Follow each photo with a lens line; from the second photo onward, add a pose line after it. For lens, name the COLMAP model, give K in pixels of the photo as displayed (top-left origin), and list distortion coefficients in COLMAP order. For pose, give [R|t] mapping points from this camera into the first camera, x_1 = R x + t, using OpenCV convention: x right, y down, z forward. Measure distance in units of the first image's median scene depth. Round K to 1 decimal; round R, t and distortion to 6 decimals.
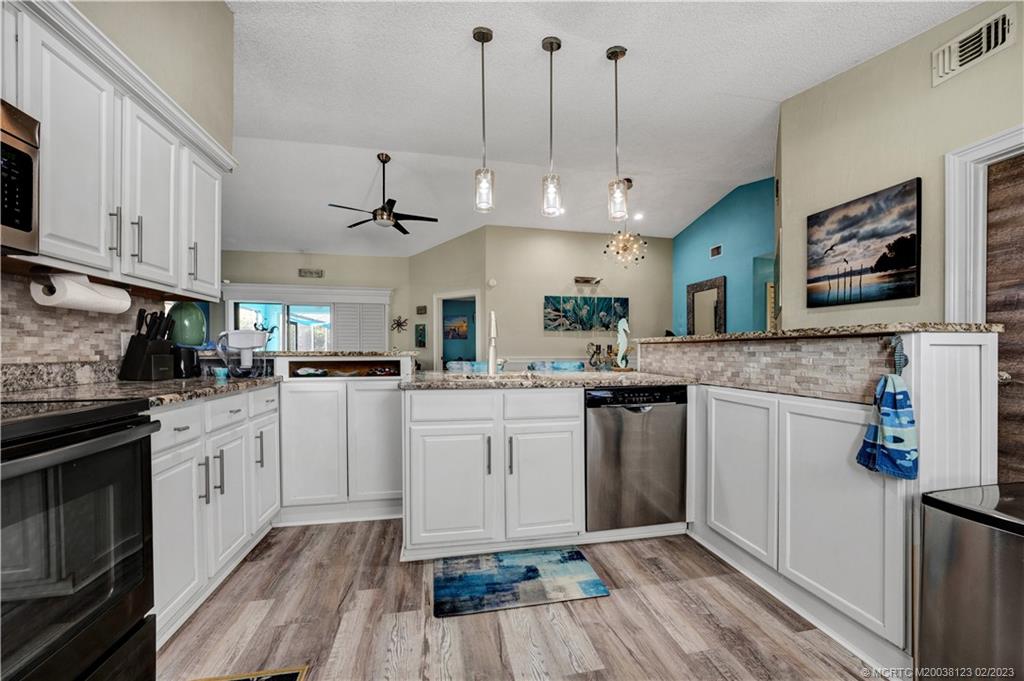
lens RADIAL K [[389.7, 0, 527.5], [0, 389.7, 352.8], [0, 0, 1]] dist [-0.014695, 0.001738]
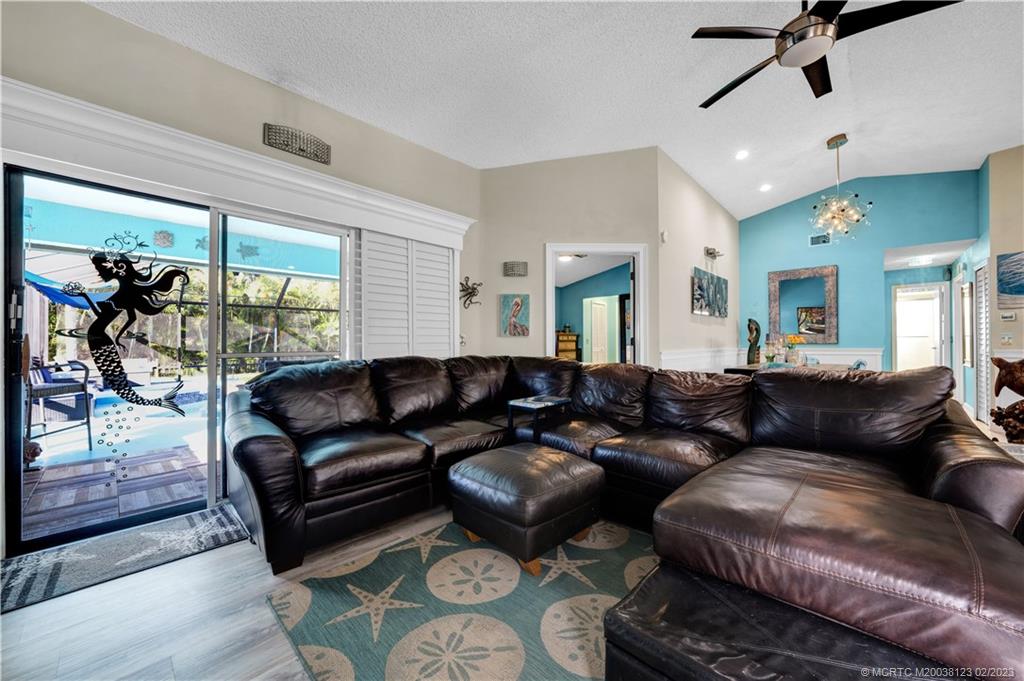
lens RADIAL K [[389.7, 0, 517.2], [0, 389.7, 338.9], [0, 0, 1]] dist [-0.014695, 0.001738]
pose [[0.812246, 0.000069, 0.583315, -2.602064], [0.010061, 0.999850, -0.014129, -0.008897], [-0.583228, 0.017345, 0.812123, 2.400831]]
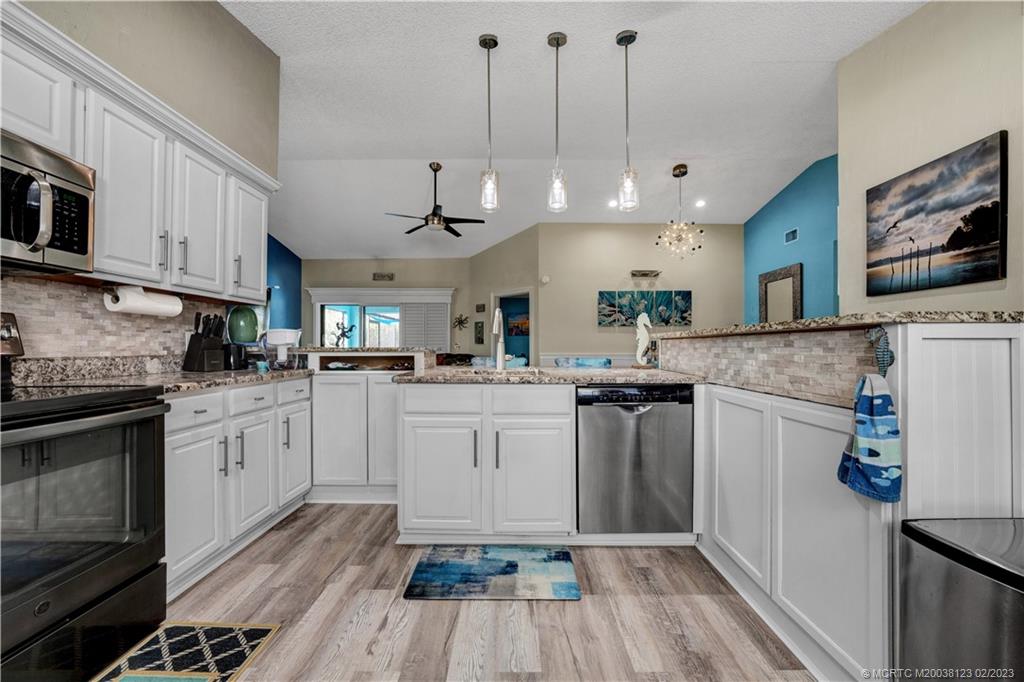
lens RADIAL K [[389.7, 0, 522.9], [0, 389.7, 345.0], [0, 0, 1]] dist [-0.014695, 0.001738]
pose [[0.978914, -0.001752, -0.204267, 0.226910], [-0.000531, 0.999938, -0.011117, 0.001500], [0.204274, 0.010991, 0.978852, 0.017056]]
